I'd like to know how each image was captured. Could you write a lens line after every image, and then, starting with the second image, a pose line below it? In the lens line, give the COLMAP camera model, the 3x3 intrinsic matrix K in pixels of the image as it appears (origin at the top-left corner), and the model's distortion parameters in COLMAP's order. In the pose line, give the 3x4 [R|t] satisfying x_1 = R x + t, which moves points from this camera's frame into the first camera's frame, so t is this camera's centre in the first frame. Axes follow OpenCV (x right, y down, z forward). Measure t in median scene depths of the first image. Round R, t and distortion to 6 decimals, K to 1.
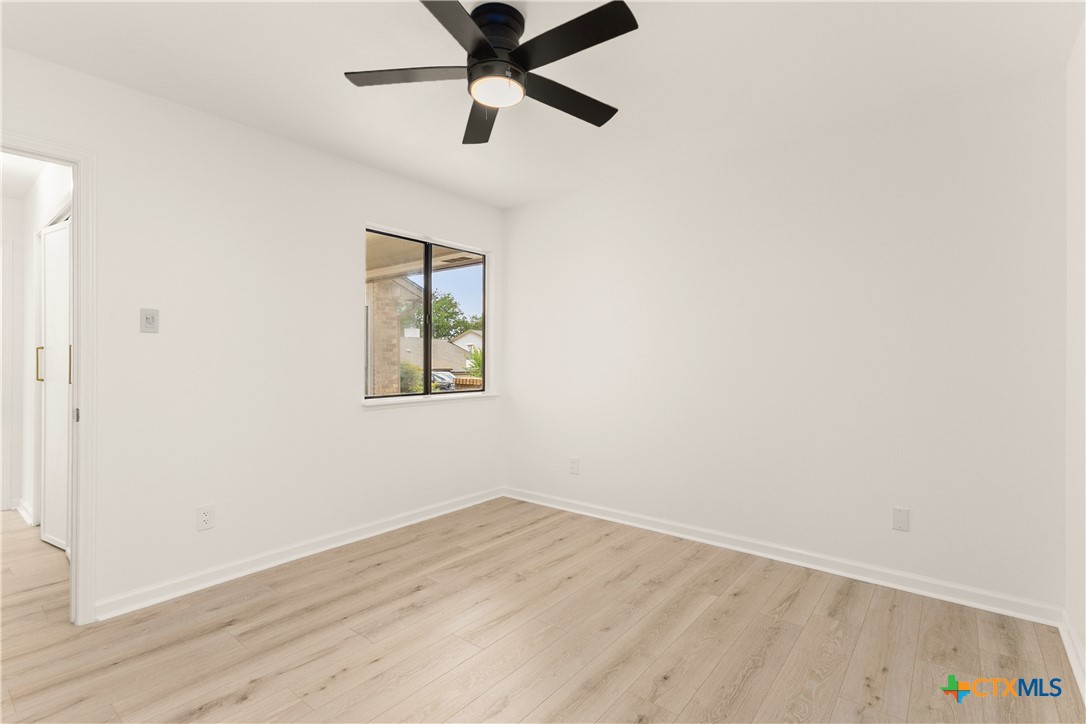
lens RADIAL K [[515.5, 0, 537.7], [0, 515.5, 360.1], [0, 0, 1]] dist [0.015025, -0.000607]
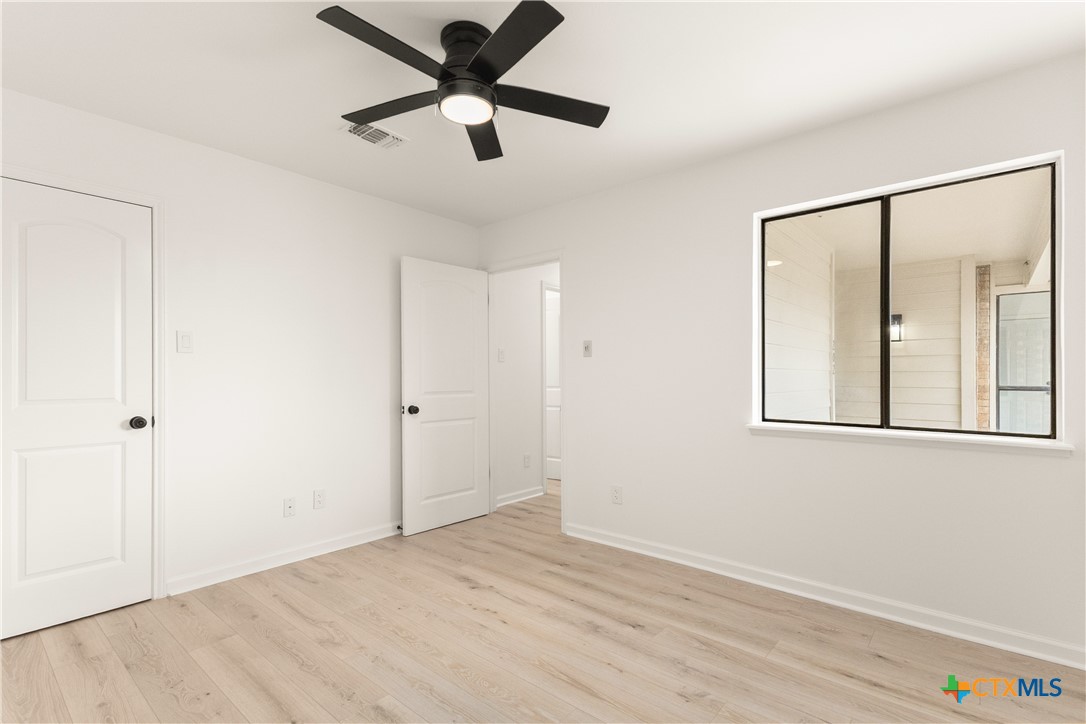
lens RADIAL K [[515.5, 0, 537.4], [0, 515.5, 368.4], [0, 0, 1]] dist [0.015025, -0.000607]
pose [[-0.042574, -0.007241, -0.999067, 0.645824], [0.001532, 0.999972, -0.007312, -0.007467], [0.999092, -0.001842, -0.042561, 0.803627]]
